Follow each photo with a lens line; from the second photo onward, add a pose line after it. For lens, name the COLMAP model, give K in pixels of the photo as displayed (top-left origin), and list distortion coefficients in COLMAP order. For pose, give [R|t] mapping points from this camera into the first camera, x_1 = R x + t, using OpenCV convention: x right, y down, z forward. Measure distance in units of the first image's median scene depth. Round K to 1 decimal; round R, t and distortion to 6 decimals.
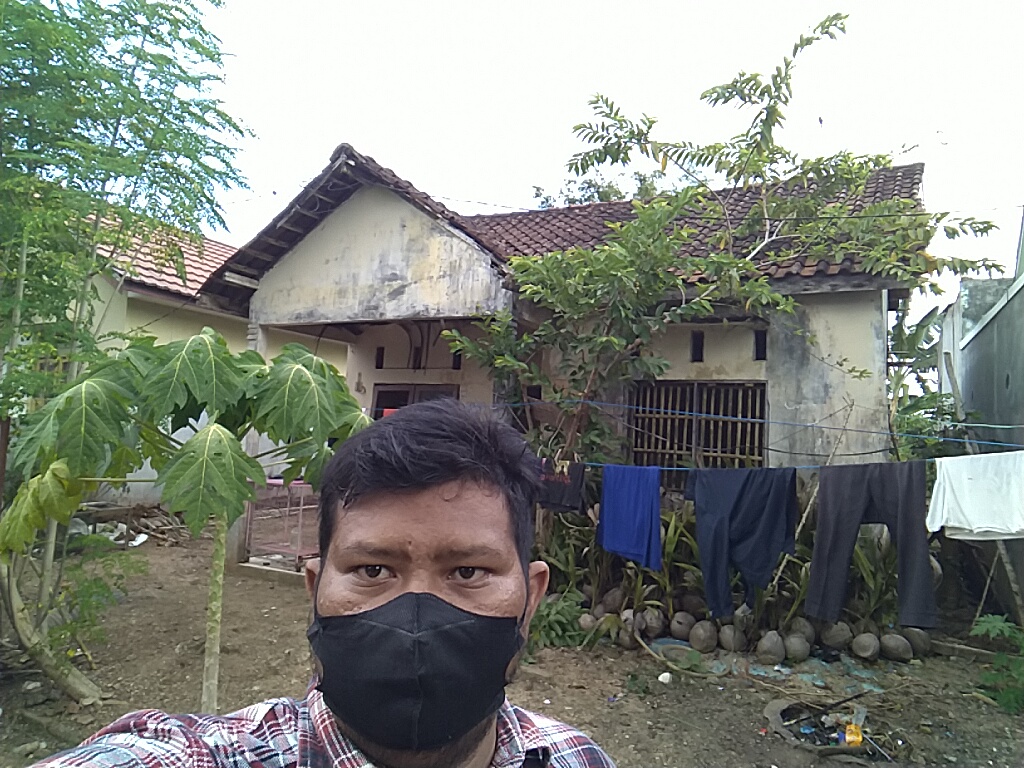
lens RADIAL K [[673.9, 0, 513.7], [0, 673.9, 406.9], [0, 0, 1]] dist [0.003389, -0.020536]
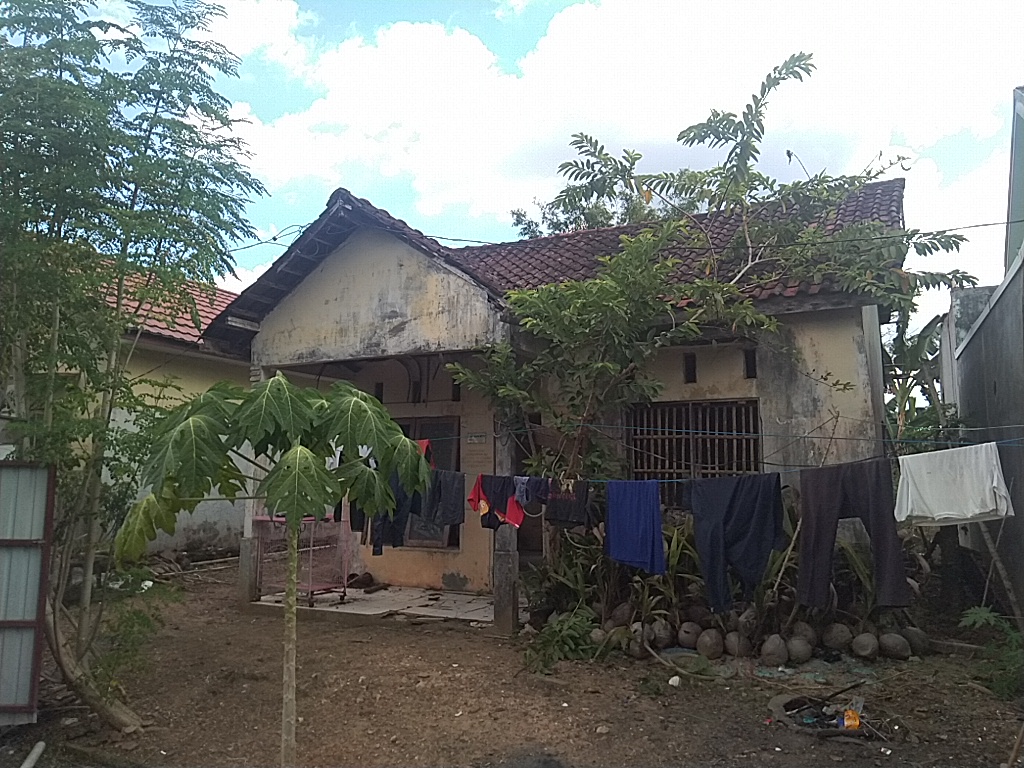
lens RADIAL K [[757.6, 0, 510.8], [0, 757.6, 405.4], [0, 0, 1]] dist [0.001857, 0.002437]
pose [[0.998812, -0.046036, 0.015991, -0.026255], [0.046811, 0.997549, -0.052010, 0.017099], [-0.013558, 0.052696, 0.998519, -0.173265]]
